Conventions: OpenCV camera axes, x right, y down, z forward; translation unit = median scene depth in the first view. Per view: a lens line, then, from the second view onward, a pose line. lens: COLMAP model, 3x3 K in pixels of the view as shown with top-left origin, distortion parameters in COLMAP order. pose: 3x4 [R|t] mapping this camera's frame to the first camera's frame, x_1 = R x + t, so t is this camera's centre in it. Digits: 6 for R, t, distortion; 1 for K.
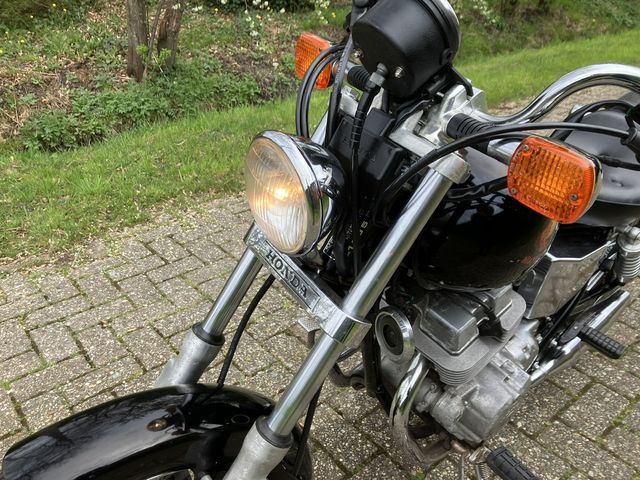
lens RADIAL K [[526.6, 0, 323.1], [0, 526.6, 242.9], [0, 0, 1]] dist [0.032291, -0.020955]
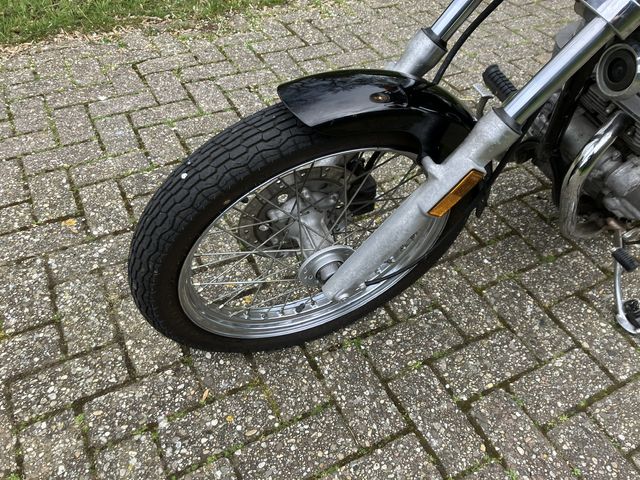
lens RADIAL K [[526.6, 0, 321.9], [0, 526.6, 237.5], [0, 0, 1]] dist [0.032291, -0.020955]
pose [[0.976607, 0.184346, -0.110705, -0.111219], [-0.148407, 0.950388, 0.273383, 0.130632], [0.155610, -0.250558, 0.955514, -0.049478]]
